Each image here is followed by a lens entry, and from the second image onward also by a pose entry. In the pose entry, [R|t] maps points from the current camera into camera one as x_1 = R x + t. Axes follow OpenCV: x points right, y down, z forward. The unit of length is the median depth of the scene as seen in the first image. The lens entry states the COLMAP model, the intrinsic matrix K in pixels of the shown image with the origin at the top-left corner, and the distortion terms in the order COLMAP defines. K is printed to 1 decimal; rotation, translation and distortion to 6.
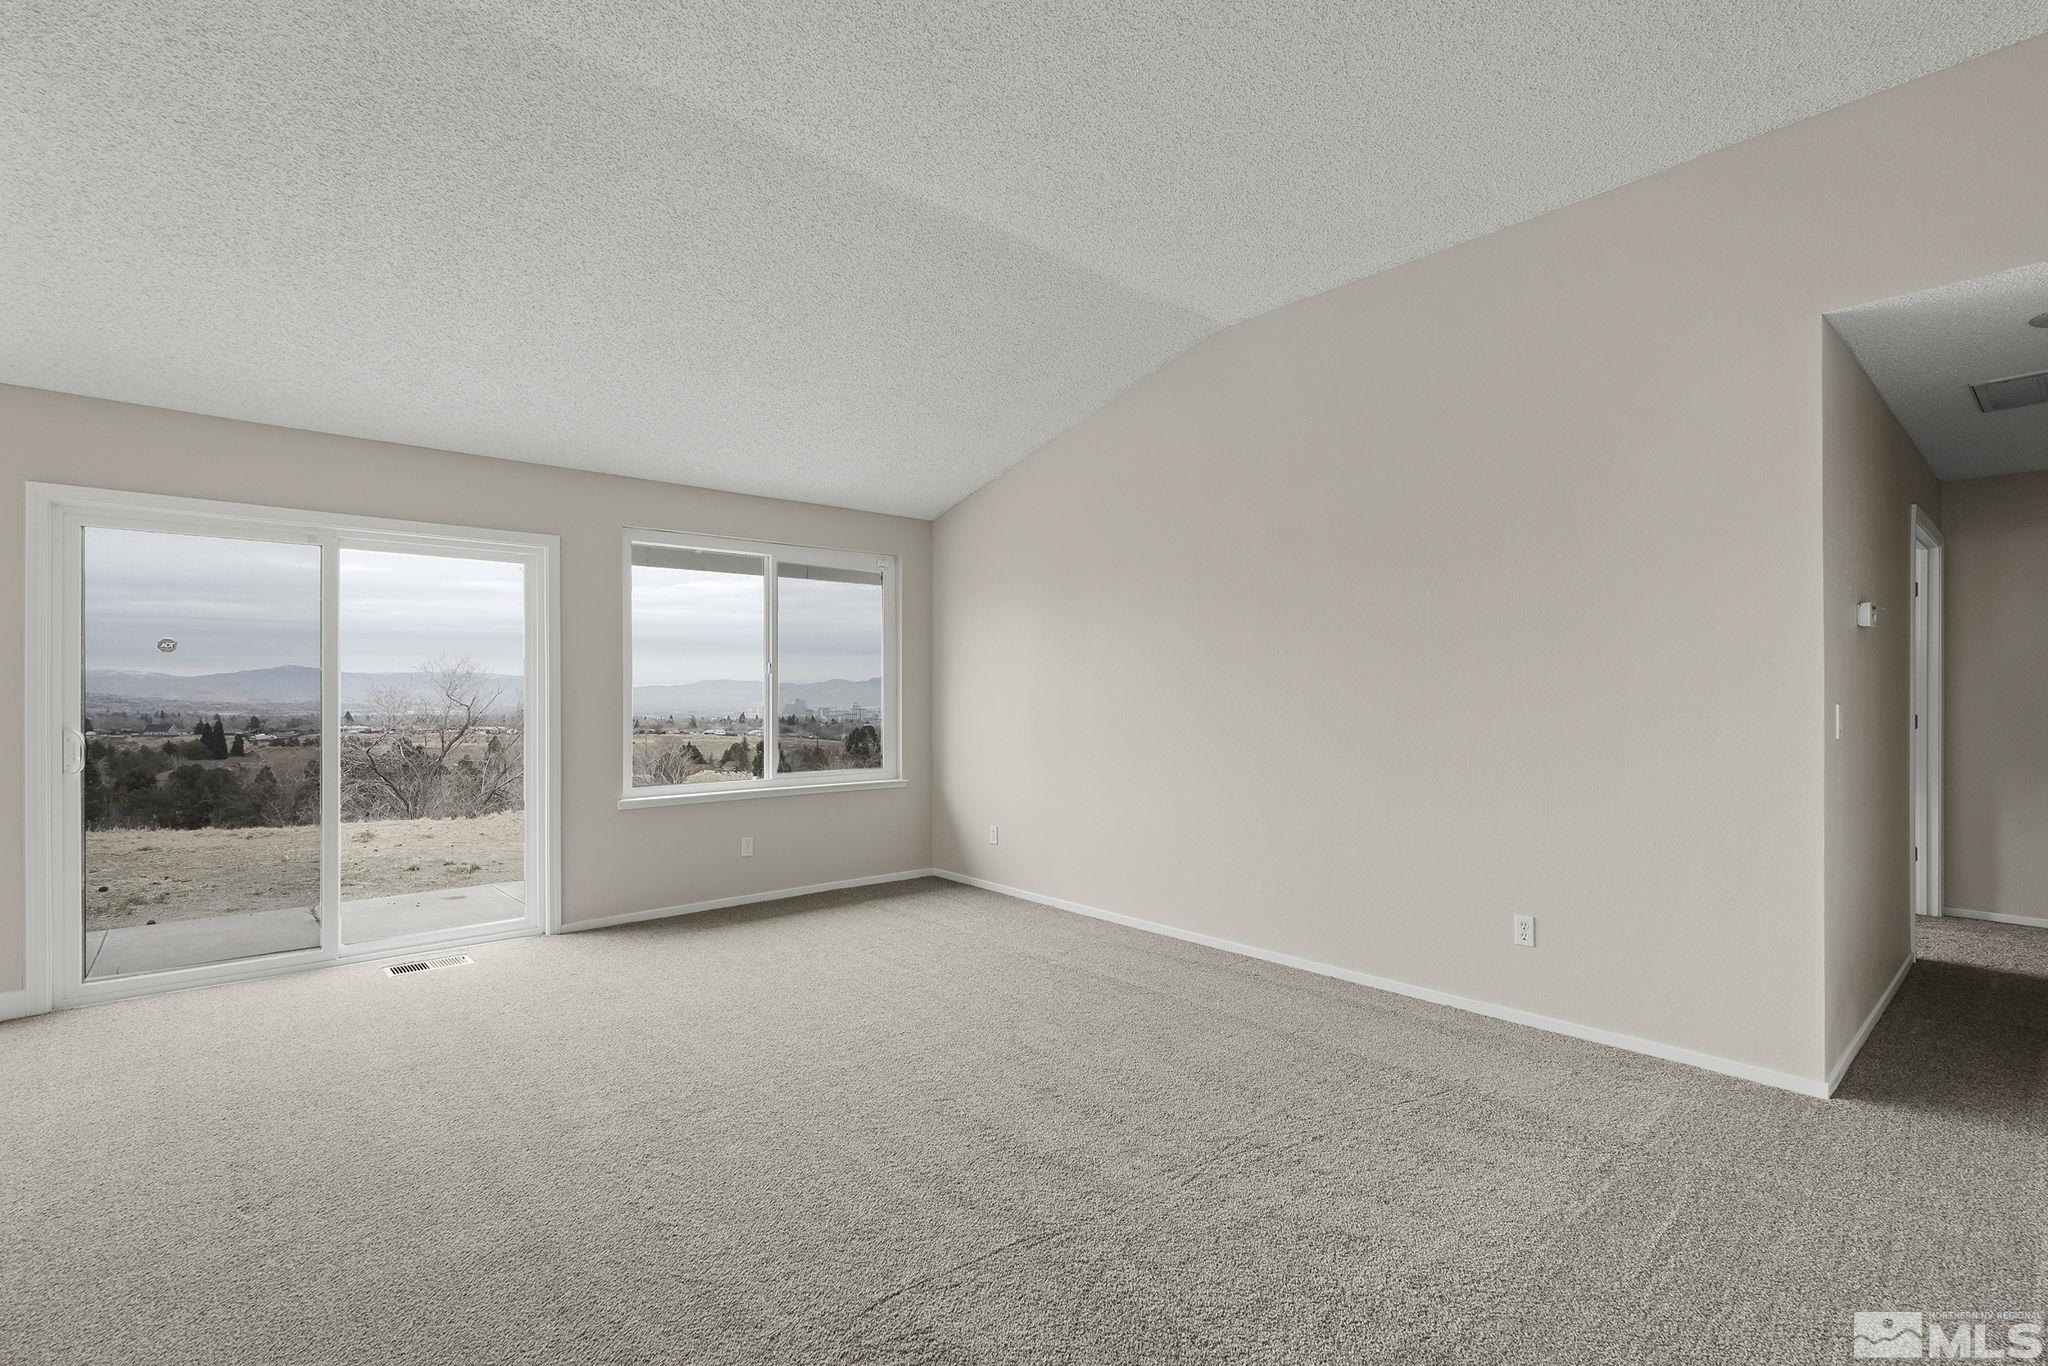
lens RADIAL K [[924.3, 0, 1025.8], [0, 924.3, 692.9], [0, 0, 1]] dist [-0.009374, -0.000704]
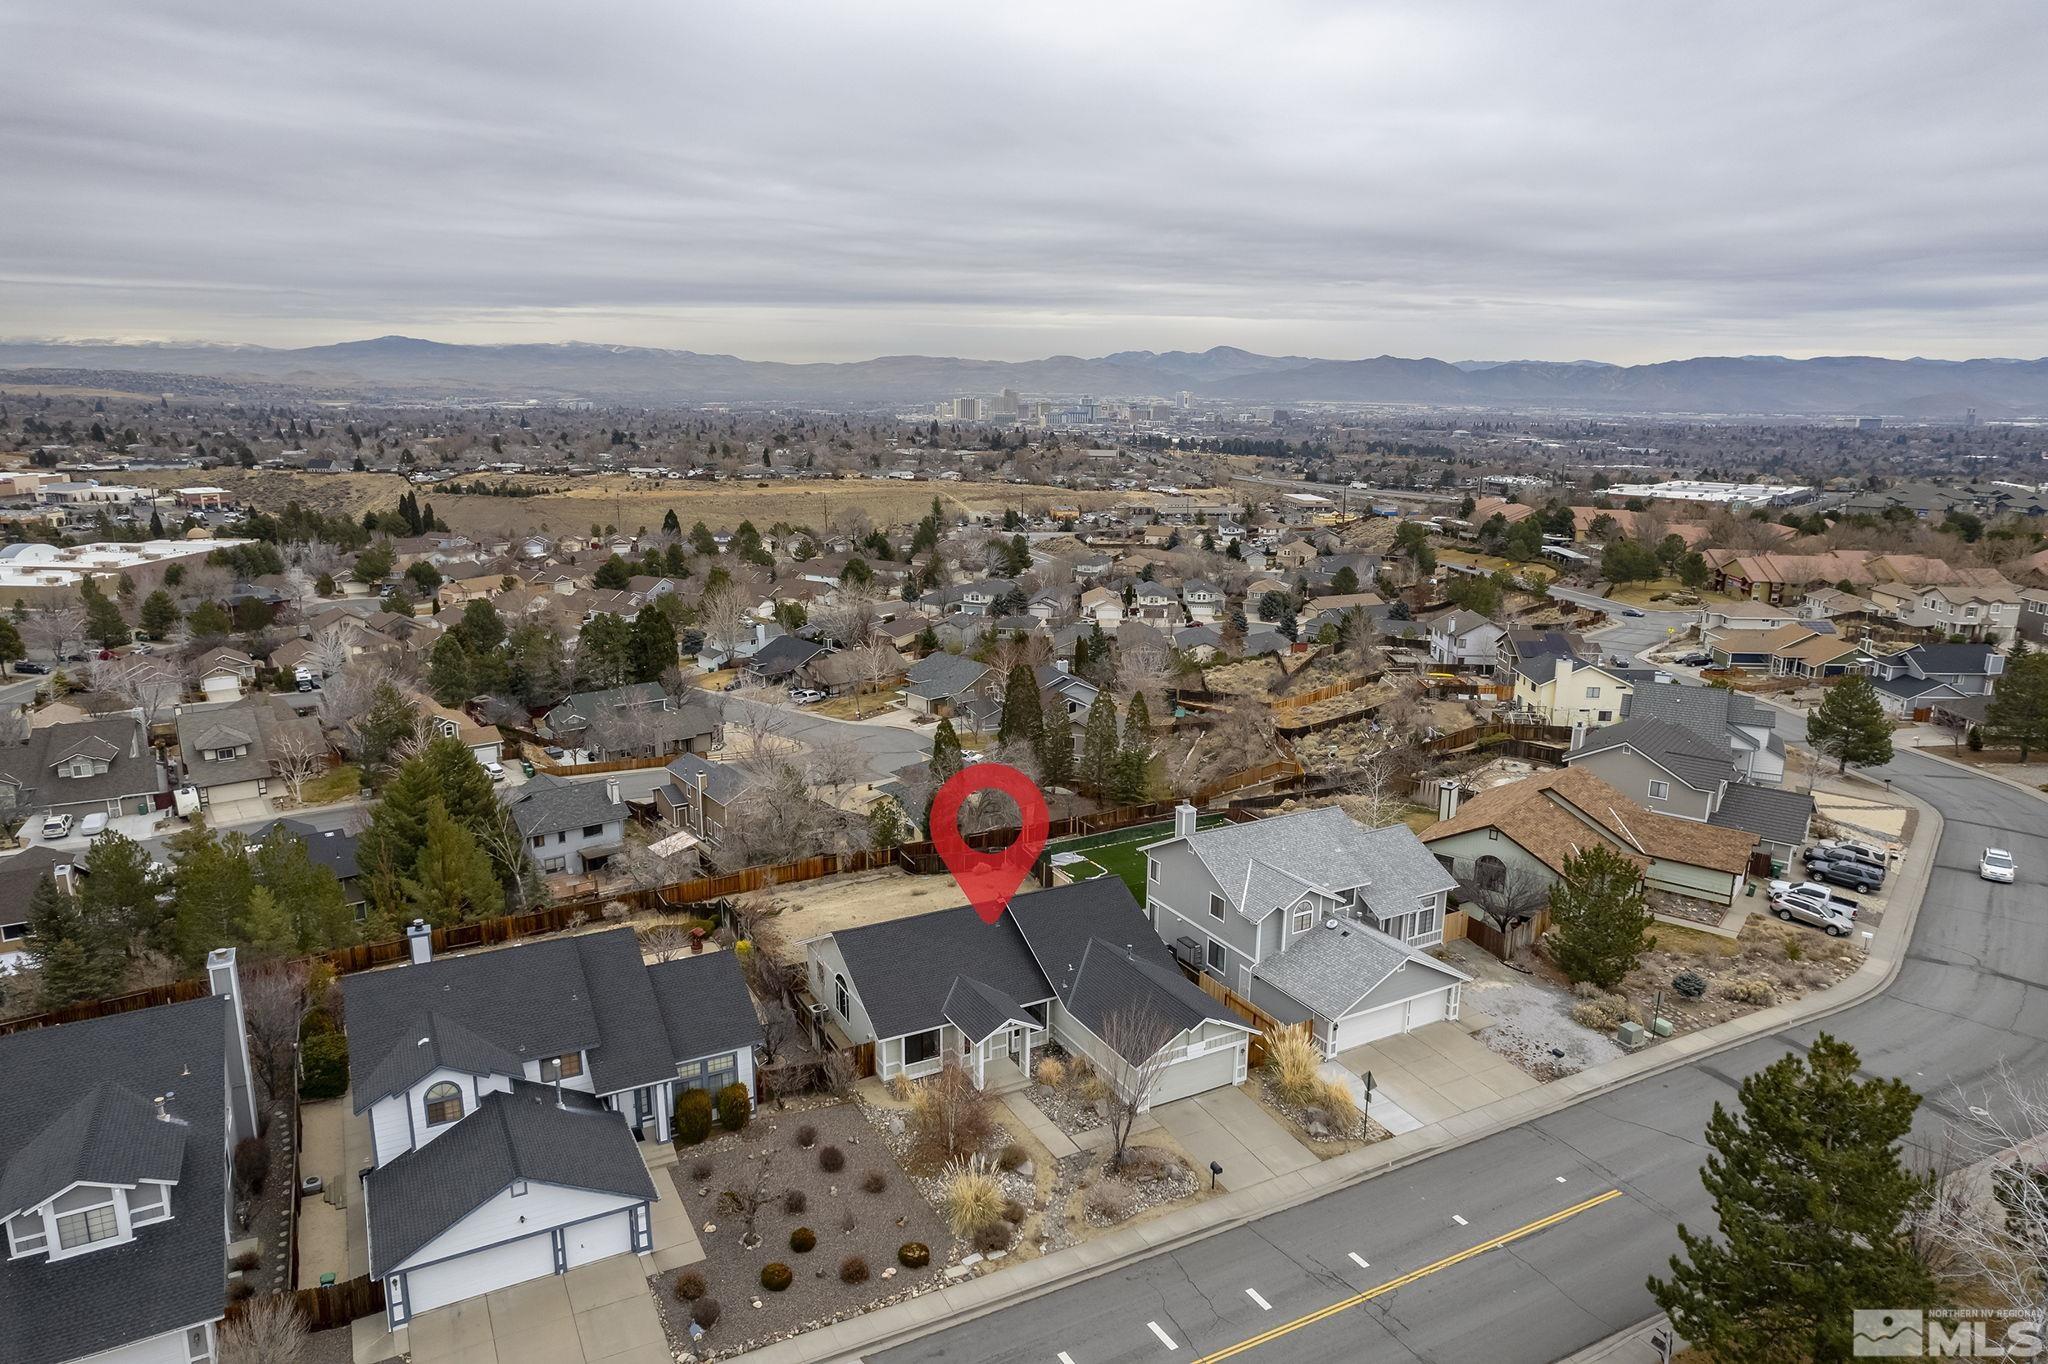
lens RADIAL K [[1316.8, 0, 1035.2], [0, 1316.8, 694.5], [0, 0, 1]] dist [-0.050760, 0.041741]
pose [[0.974892, 0.065183, -0.212923, 0.039684], [-0.011359, 0.969509, 0.244793, -0.064008], [0.222387, -0.236228, 0.945907, -0.121831]]
